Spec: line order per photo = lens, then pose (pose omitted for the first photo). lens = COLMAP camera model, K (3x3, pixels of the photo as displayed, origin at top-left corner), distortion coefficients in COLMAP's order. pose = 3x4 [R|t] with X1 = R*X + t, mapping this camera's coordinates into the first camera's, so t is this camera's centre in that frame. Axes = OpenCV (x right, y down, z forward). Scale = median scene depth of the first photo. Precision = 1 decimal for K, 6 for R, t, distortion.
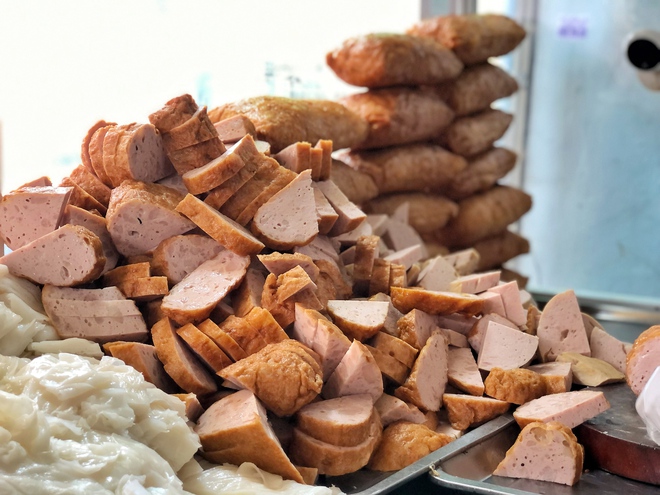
lens RADIAL K [[1064.9, 0, 330.0], [0, 1064.9, 247.5], [0, 0, 1]] dist [0.038341, 0.126276]
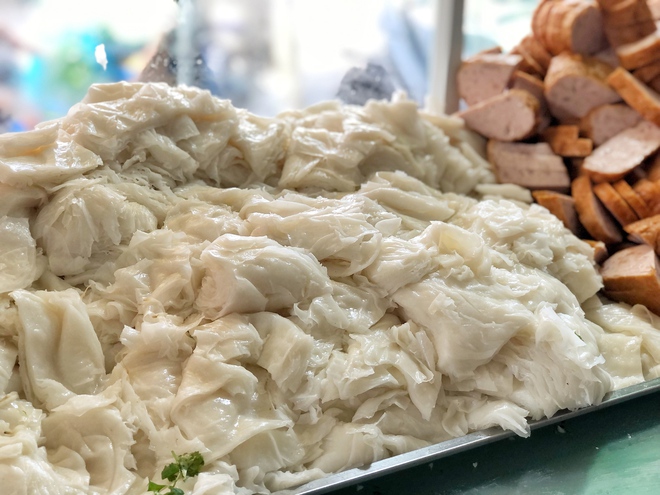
lens RADIAL K [[1064.9, 0, 330.0], [0, 1064.9, 247.5], [0, 0, 1]] dist [0.038341, 0.126276]
pose [[0.922259, 0.139432, -0.360550, 0.025972], [-0.073682, 0.978992, 0.190121, -0.065224], [0.379485, -0.148774, 0.913158, -0.230176]]
